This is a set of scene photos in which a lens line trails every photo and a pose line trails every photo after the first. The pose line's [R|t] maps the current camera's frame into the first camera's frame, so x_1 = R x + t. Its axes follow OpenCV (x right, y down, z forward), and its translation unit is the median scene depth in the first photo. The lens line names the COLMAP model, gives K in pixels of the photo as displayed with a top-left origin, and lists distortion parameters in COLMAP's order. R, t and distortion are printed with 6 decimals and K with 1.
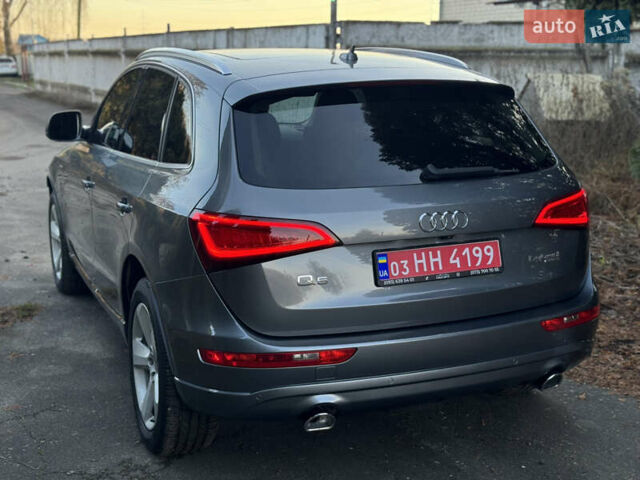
lens RADIAL K [[881.9, 0, 320.0], [0, 881.9, 240.0], [0, 0, 1]] dist [0.158956, -0.218217]
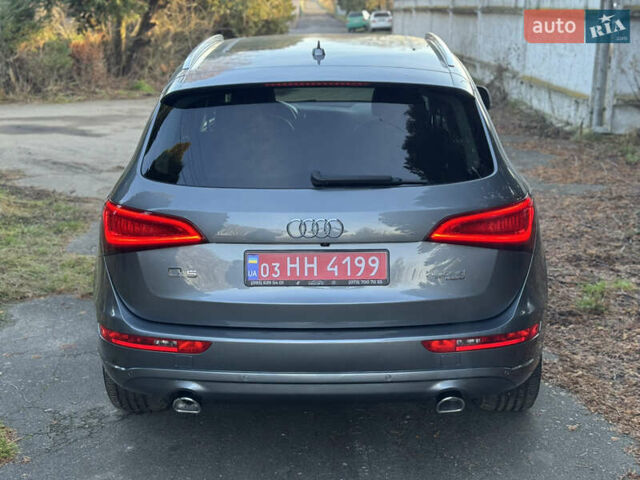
lens RADIAL K [[881.9, 0, 320.0], [0, 881.9, 240.0], [0, 0, 1]] dist [0.158956, -0.218217]
pose [[0.912891, 0.099890, -0.395792, 0.442836], [-0.078719, 0.994477, 0.069423, -0.063689], [0.400541, -0.032219, 0.915712, 0.074656]]
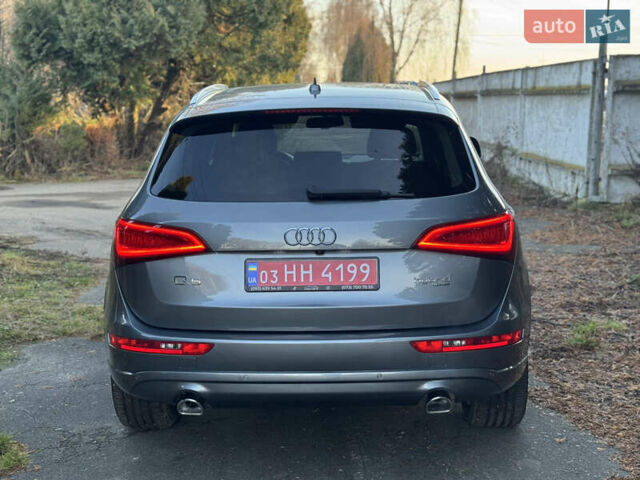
lens RADIAL K [[881.9, 0, 320.0], [0, 881.9, 240.0], [0, 0, 1]] dist [0.158956, -0.218217]
pose [[0.909476, 0.054904, -0.412115, 0.488162], [-0.073930, 0.996801, -0.030355, 0.012110], [0.409130, 0.058075, 0.910626, 0.019413]]
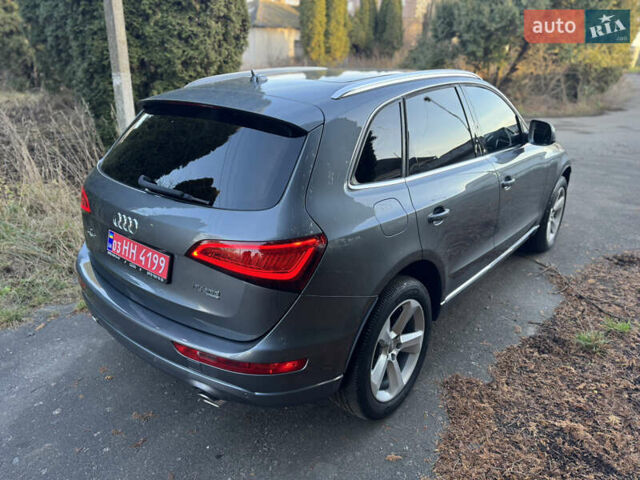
lens RADIAL K [[451.3, 0, 320.0], [0, 451.3, 240.0], [0, 0, 1]] dist [0.001139, -0.005292]
pose [[0.457881, 0.335291, -0.823362, 0.644749], [-0.186046, 0.941784, 0.280053, -0.189014], [0.869328, 0.024952, 0.493605, 0.747062]]
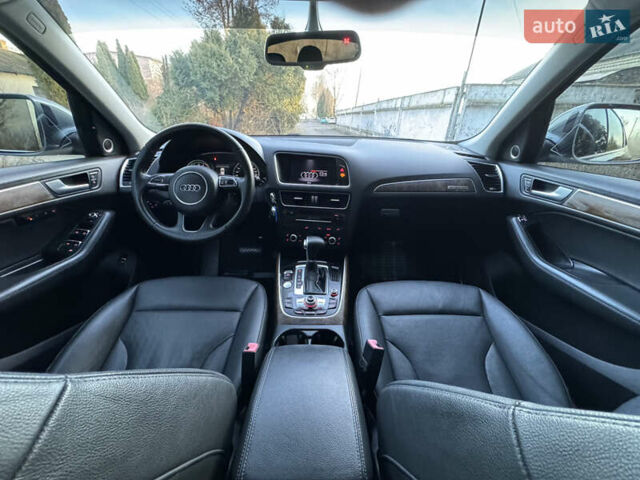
lens RADIAL K [[257.7, 0, 318.5], [0, 257.7, 239.7], [0, 0, 1]] dist [-0.001635, -0.000359]
pose [[0.921743, 0.186916, -0.339782, -0.059029], [-0.102690, 0.962544, 0.250928, -0.158901], [0.373957, -0.196399, 0.906413, 1.221876]]
